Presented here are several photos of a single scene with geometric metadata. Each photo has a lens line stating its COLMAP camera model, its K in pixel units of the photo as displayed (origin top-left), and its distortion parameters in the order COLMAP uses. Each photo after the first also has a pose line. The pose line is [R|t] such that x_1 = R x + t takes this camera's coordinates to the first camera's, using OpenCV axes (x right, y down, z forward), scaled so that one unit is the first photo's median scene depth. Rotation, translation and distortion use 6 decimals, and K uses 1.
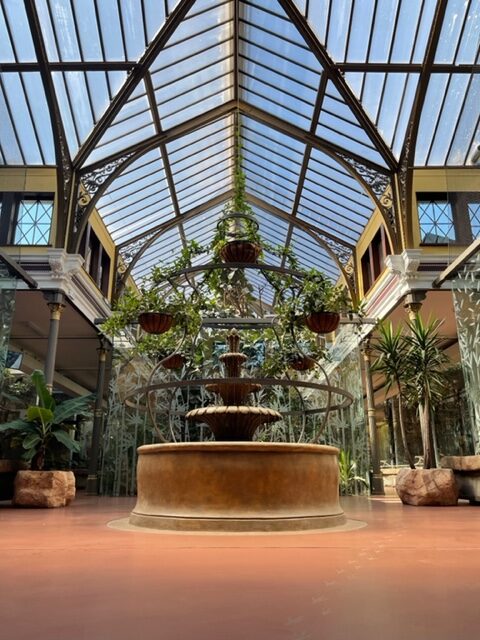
lens RADIAL K [[483.9, 0, 236.5], [0, 483.9, 323.0], [0, 0, 1]] dist [0.073343, -0.088743]
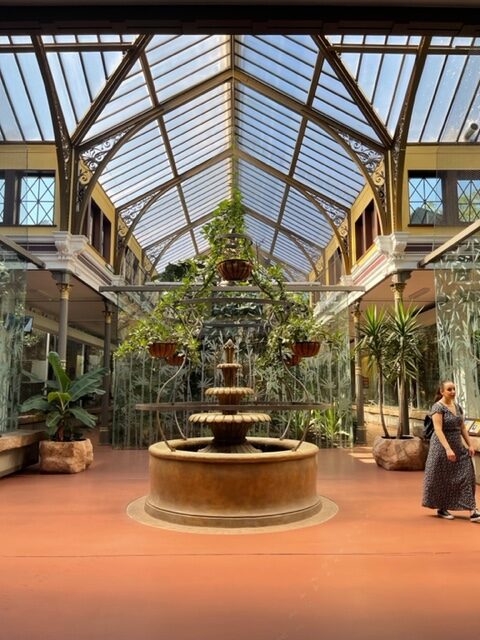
lens RADIAL K [[483.9, 0, 236.5], [0, 483.9, 323.0], [0, 0, 1]] dist [0.073343, -0.088743]
pose [[0.999997, -0.002136, 0.001502, 0.005009], [0.001867, 0.986975, 0.160865, -0.119822], [-0.001826, -0.160862, 0.986975, -0.065323]]
